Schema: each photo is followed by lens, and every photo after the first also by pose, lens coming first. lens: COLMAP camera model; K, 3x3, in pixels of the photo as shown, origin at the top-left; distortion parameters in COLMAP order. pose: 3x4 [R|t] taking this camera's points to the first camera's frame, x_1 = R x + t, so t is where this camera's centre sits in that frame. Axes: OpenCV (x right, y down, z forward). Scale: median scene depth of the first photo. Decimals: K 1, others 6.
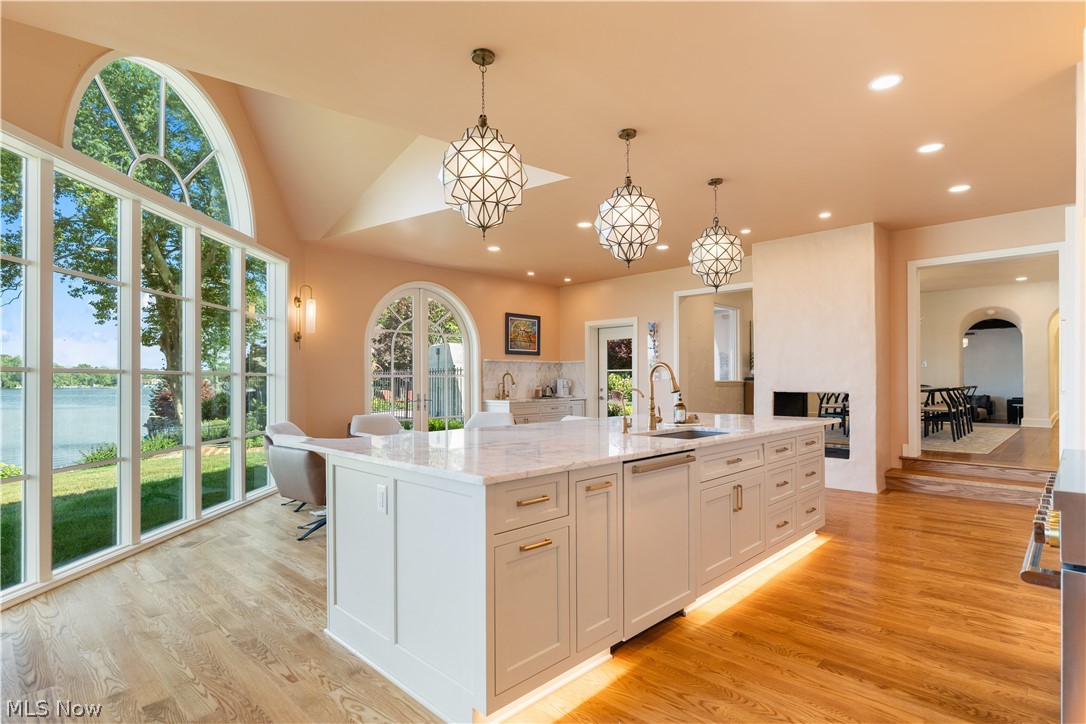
lens RADIAL K [[549.6, 0, 546.2], [0, 549.6, 376.9], [0, 0, 1]] dist [-0.002011, -0.000572]
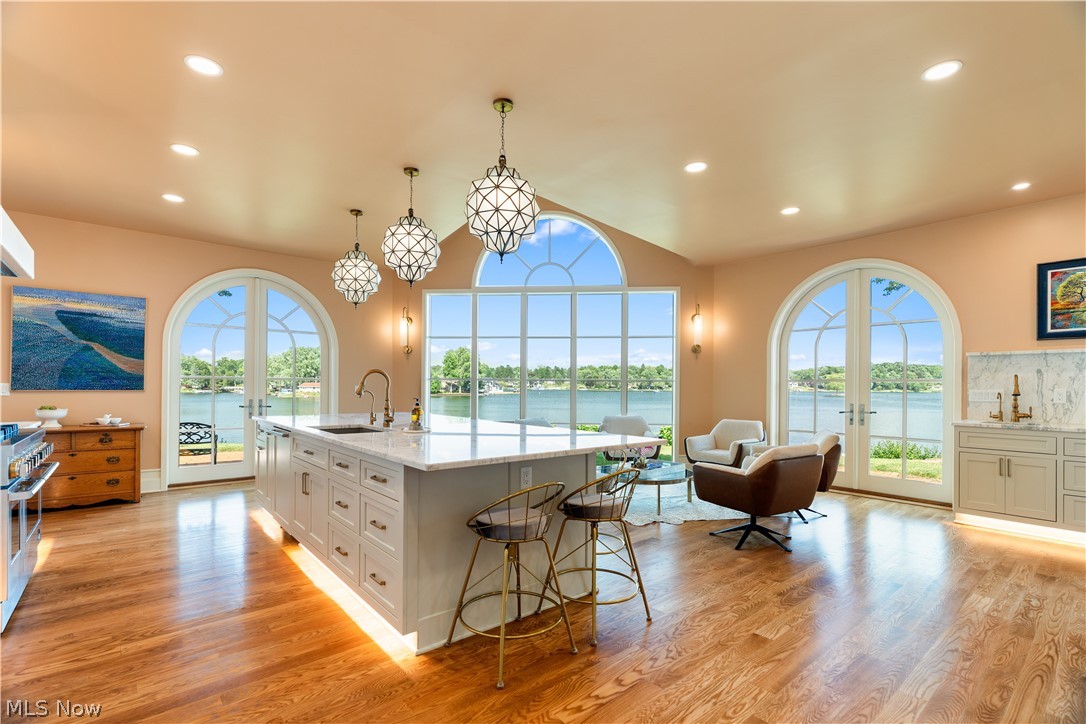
lens RADIAL K [[500.0, 0, 543.9], [0, 500.0, 392.2], [0, 0, 1]] dist [0.001993, 0.000248]
pose [[-0.103521, 0.017953, -0.994465, 0.487977], [0.000102, 0.999837, 0.018039, 0.001324], [0.994627, 0.001766, -0.103506, 0.578832]]
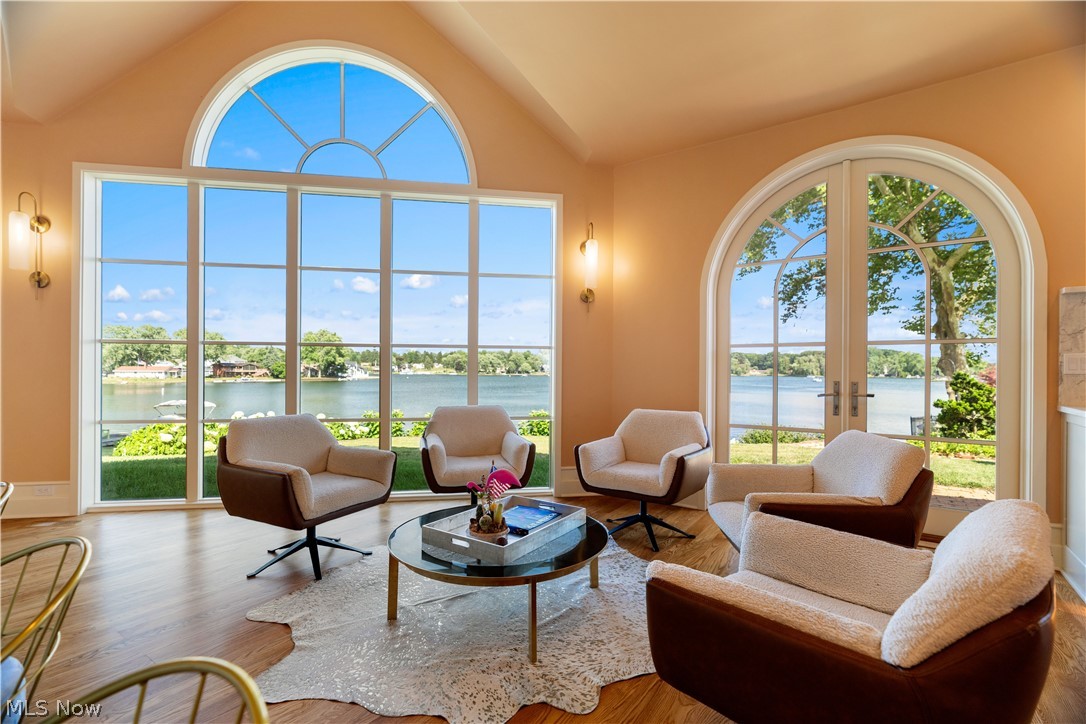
lens RADIAL K [[497.0, 0, 543.0], [0, 497.0, 362.0], [0, 0, 1]] dist [-0.025126, 0.000071]
pose [[0.155959, -0.010570, -0.987707, 0.137468], [-0.002834, 0.999934, -0.011148, 0.018288], [0.987759, 0.004538, 0.155919, 0.618708]]
